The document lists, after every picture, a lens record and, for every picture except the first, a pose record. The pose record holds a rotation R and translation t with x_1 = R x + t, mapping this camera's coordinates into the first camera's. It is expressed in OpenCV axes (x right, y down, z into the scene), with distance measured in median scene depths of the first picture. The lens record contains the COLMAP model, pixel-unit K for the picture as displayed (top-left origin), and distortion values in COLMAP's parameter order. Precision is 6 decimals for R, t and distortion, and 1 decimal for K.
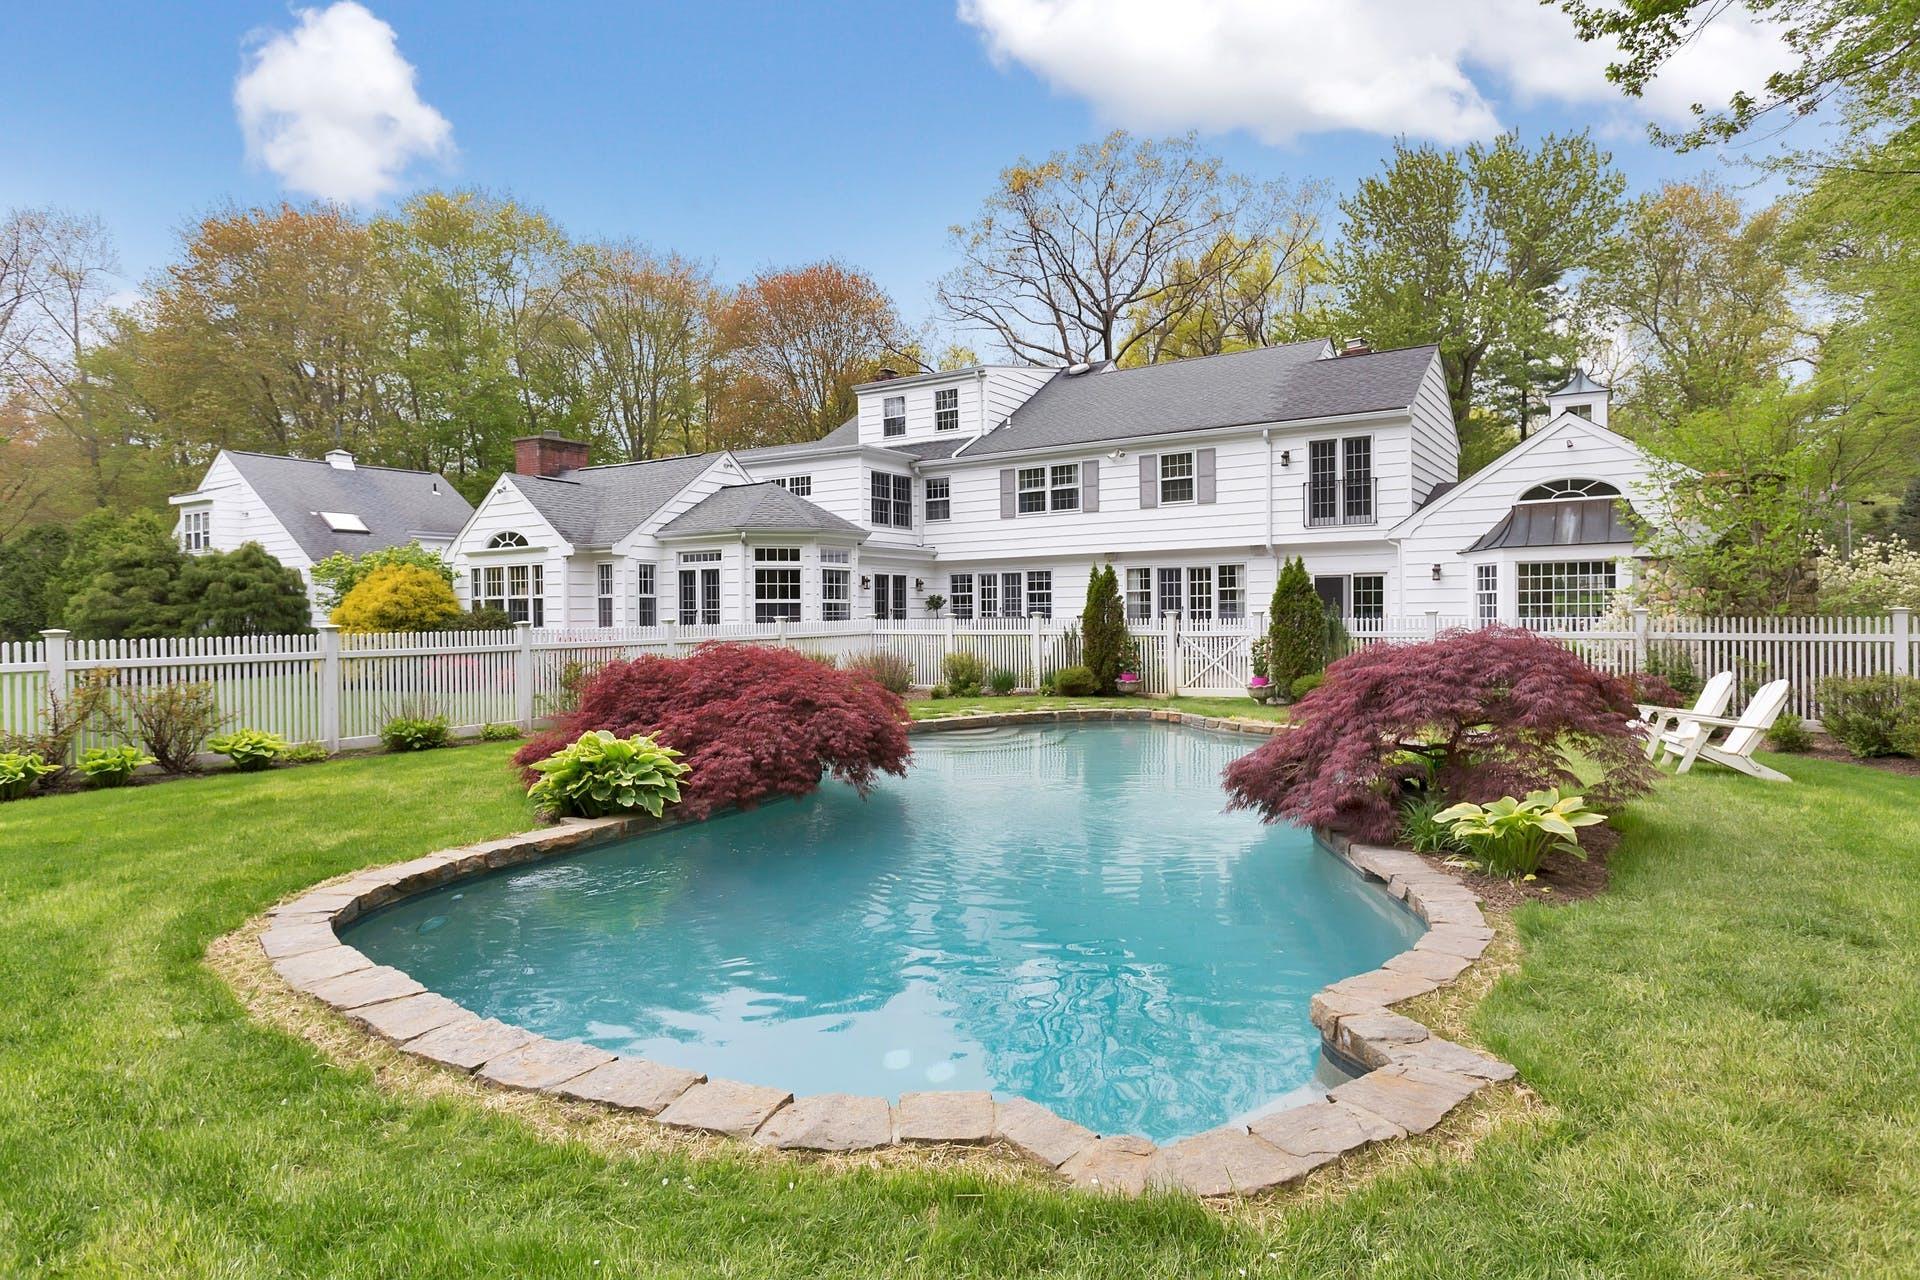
lens RADIAL K [[1265.3, 0, 966.5], [0, 1265.3, 630.4], [0, 0, 1]] dist [-0.002375, 0.000005]
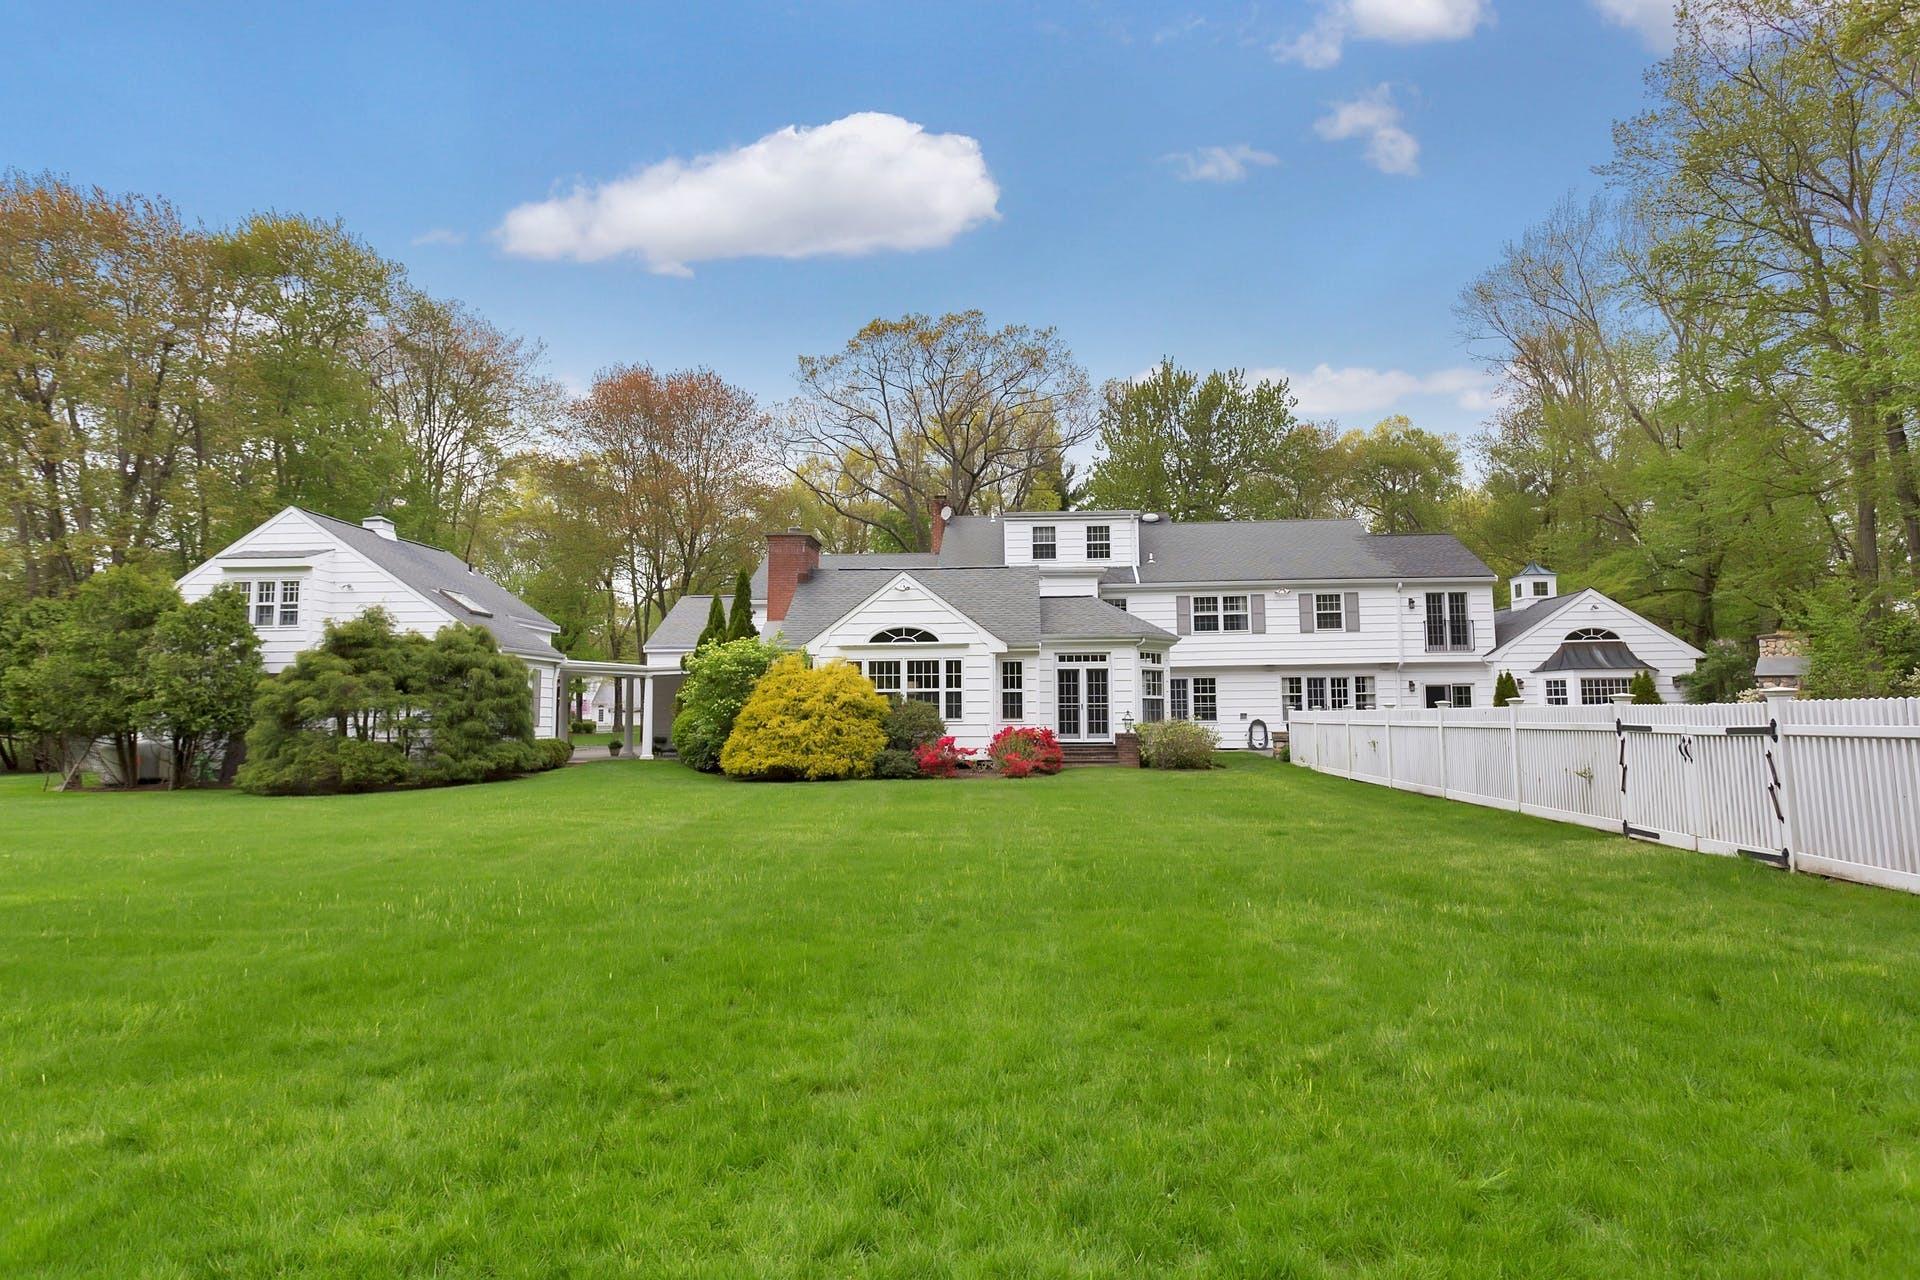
lens RADIAL K [[1265.3, 0, 966.5], [0, 1265.3, 630.4], [0, 0, 1]] dist [-0.002375, 0.000005]
pose [[0.803597, 0.046345, 0.593366, -0.972397], [0.011082, 0.995626, -0.092771, 0.022133], [-0.595070, 0.081126, 0.799569, 0.145821]]
